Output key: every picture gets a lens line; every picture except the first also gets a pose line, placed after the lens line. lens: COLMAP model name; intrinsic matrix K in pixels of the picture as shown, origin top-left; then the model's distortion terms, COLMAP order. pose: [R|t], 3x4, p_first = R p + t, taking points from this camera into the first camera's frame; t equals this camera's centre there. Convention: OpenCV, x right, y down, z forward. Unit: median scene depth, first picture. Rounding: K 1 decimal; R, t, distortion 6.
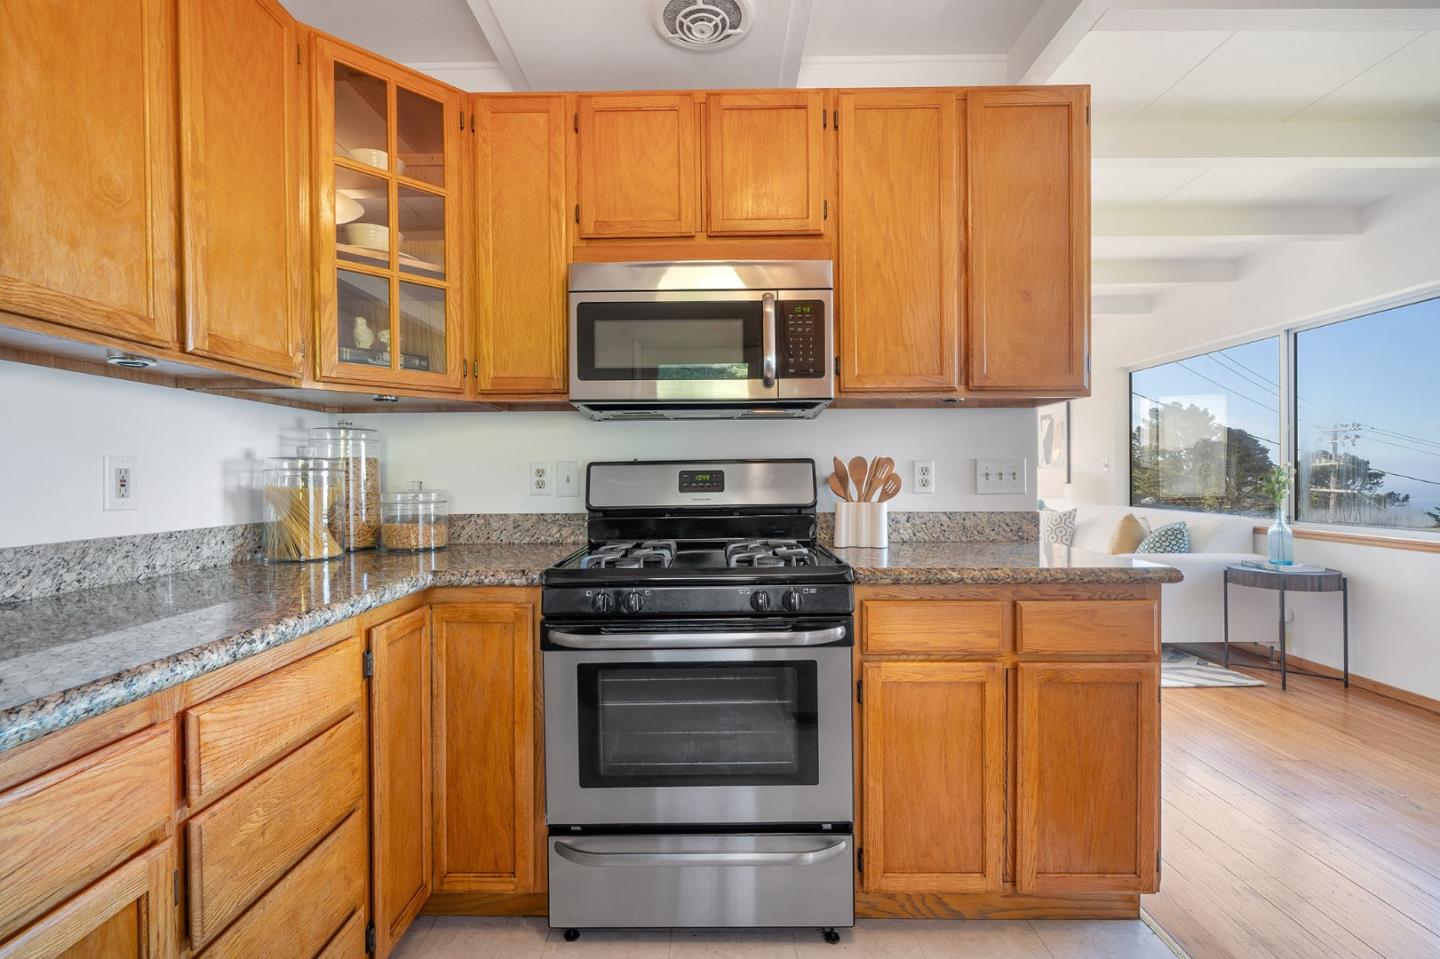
lens RADIAL K [[642.9, 0, 720.0], [0, 642.9, 479.5], [0, 0, 1]] dist [0.001198, 0.000424]
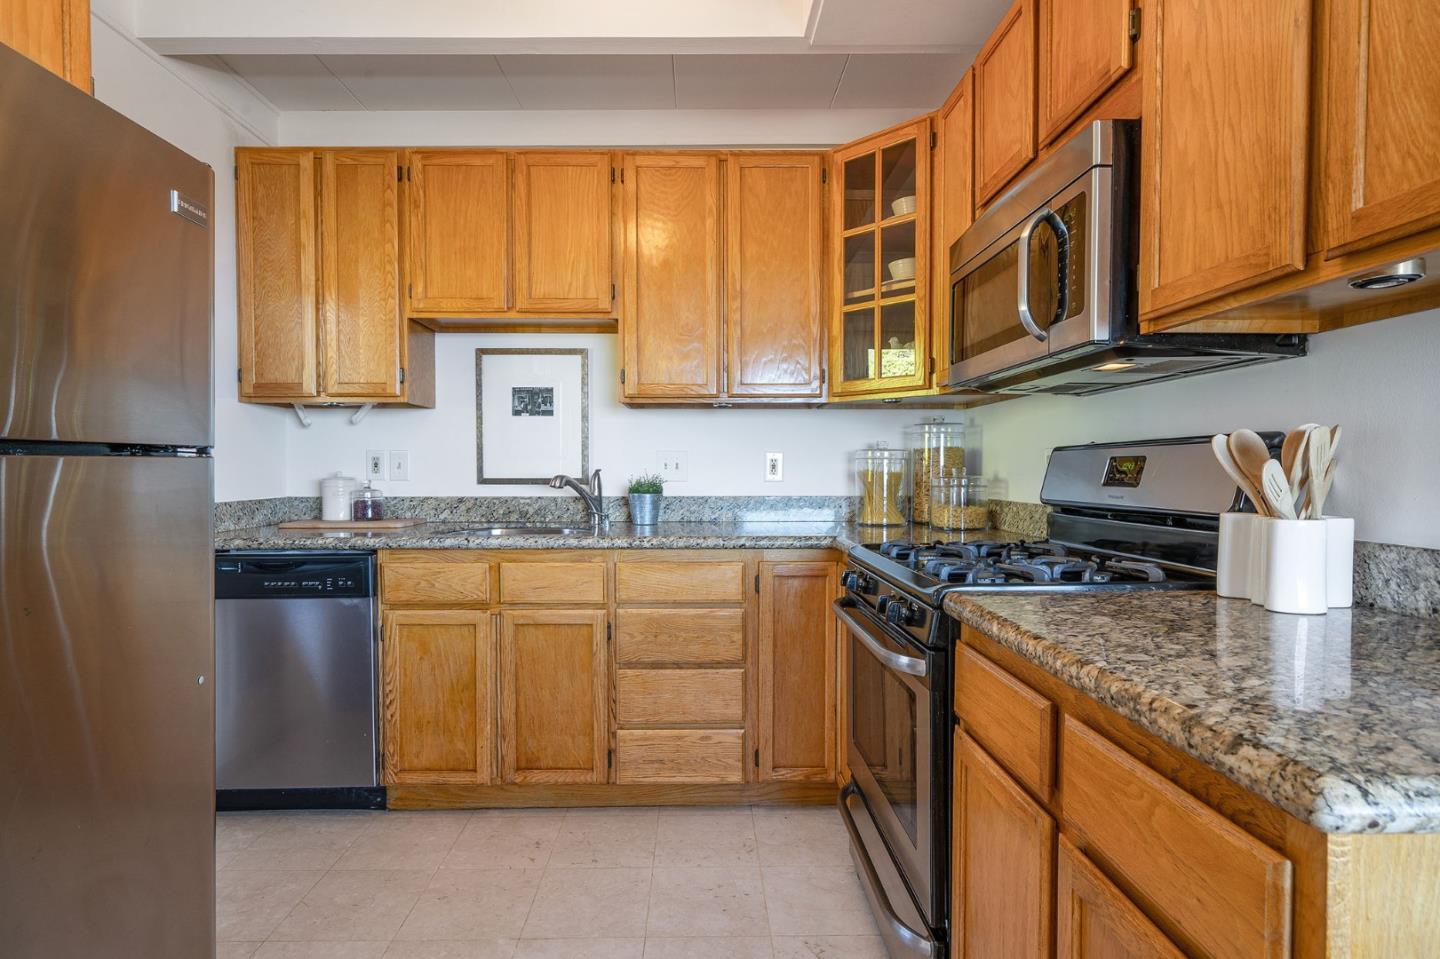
lens RADIAL K [[751.4, 0, 720.0], [0, 751.4, 479.5], [0, 0, 1]] dist [0.001782, 0.000081]
pose [[0.020742, 0.024643, -0.999481, 0.920813], [-0.004387, 0.999689, 0.024557, -0.007591], [0.999775, 0.003876, 0.020843, 0.628951]]
